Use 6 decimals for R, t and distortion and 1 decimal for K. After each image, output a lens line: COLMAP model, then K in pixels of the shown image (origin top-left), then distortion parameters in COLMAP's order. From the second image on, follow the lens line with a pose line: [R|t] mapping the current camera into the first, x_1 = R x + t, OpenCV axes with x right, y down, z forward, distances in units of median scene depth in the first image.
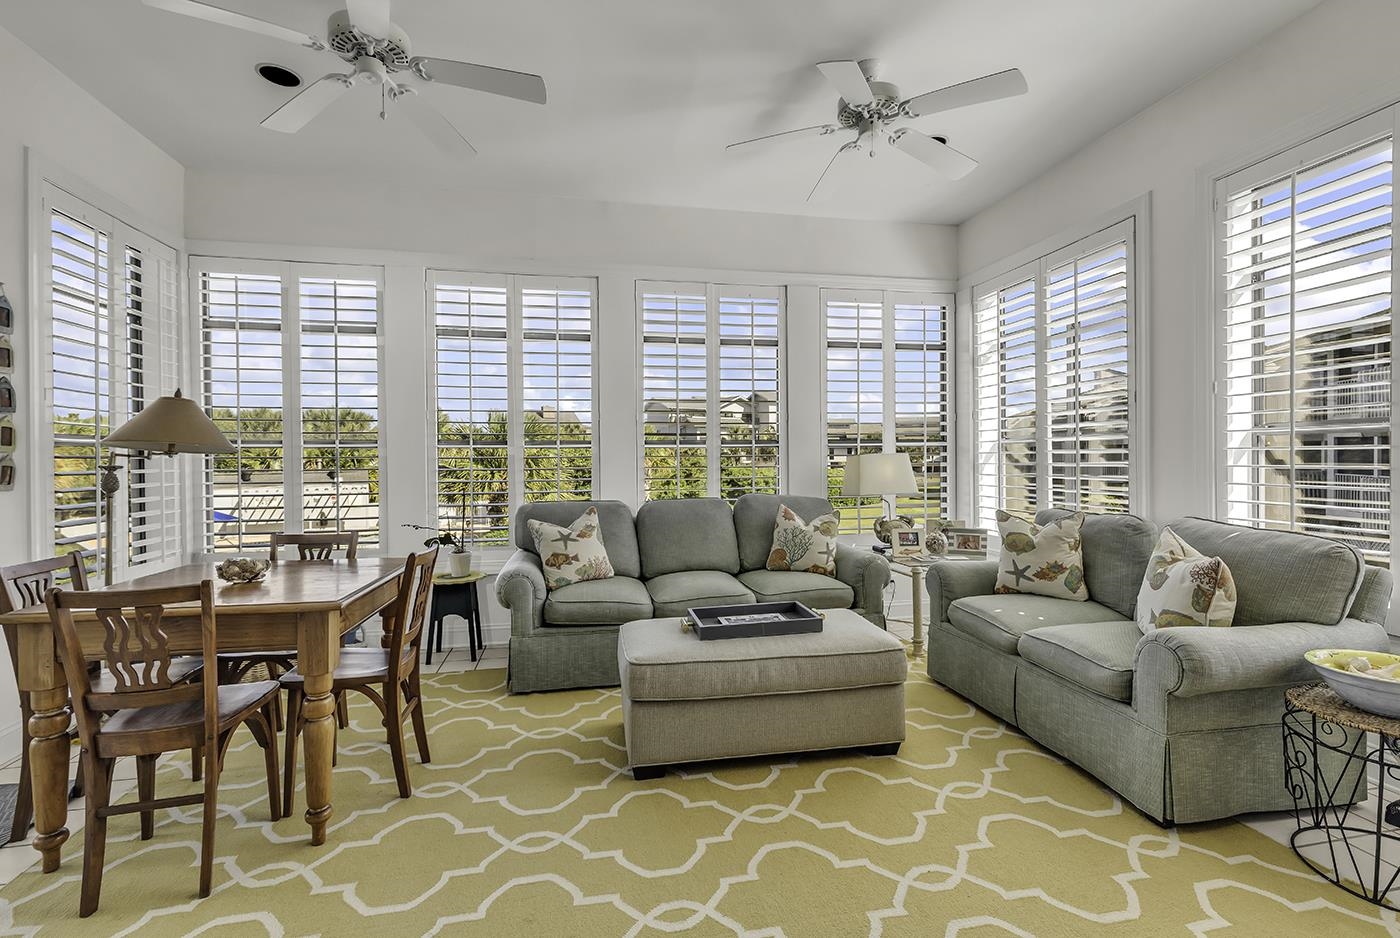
lens RADIAL K [[642.2, 0, 706.6], [0, 642.2, 459.9], [0, 0, 1]] dist [0.003191, 0.000128]
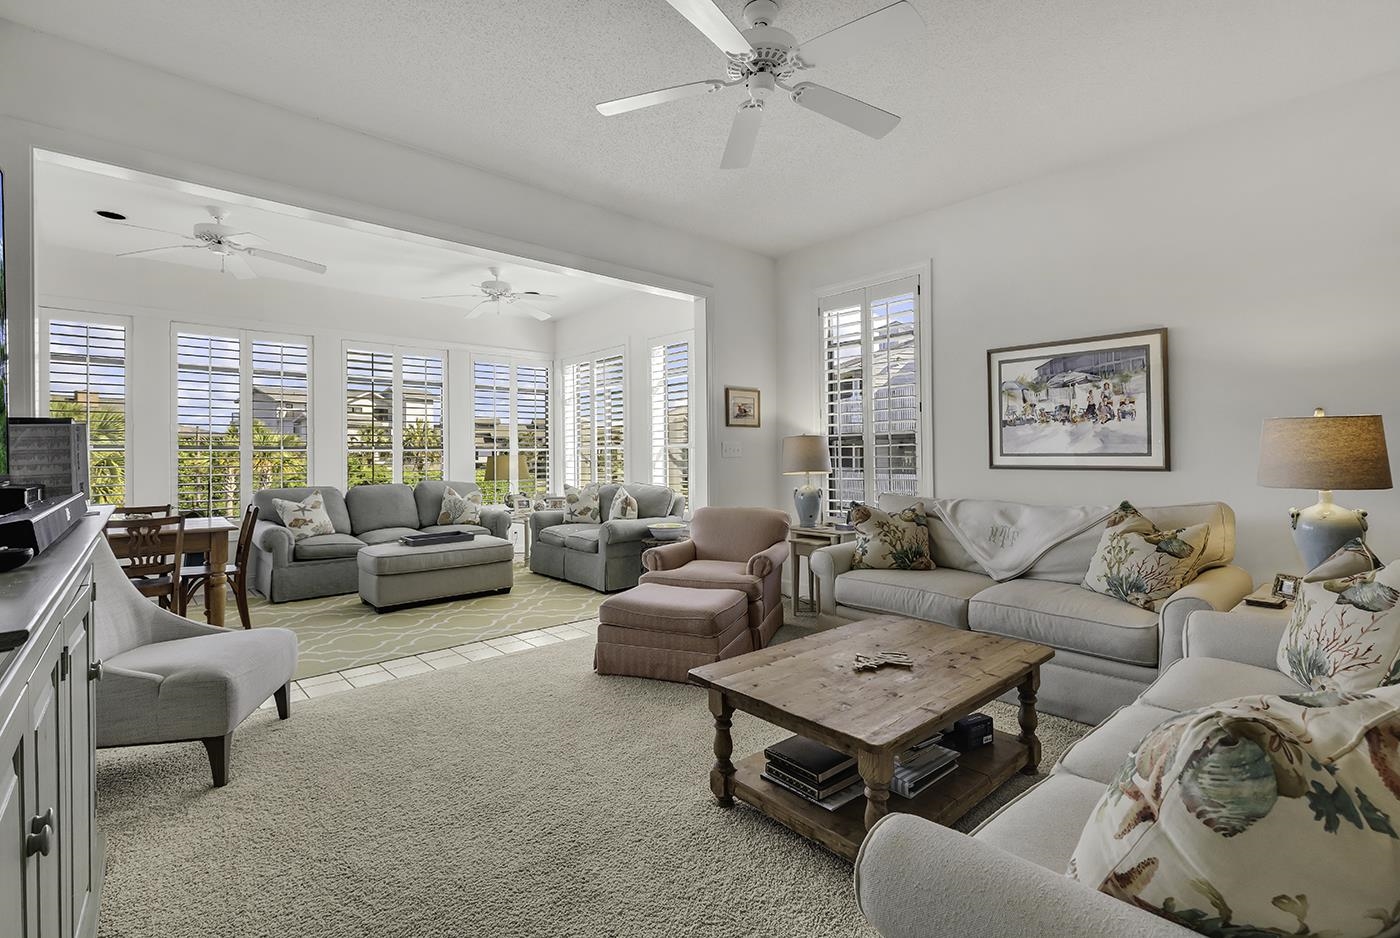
lens RADIAL K [[642.2, 0, 704.7], [0, 642.2, 454.8], [0, 0, 1]] dist [0.003191, 0.000128]
pose [[0.861405, 0.000806, 0.507919, -0.174191], [0.003363, 0.999968, -0.007292, 0.003089], [-0.507908, 0.007990, 0.861374, -0.879743]]
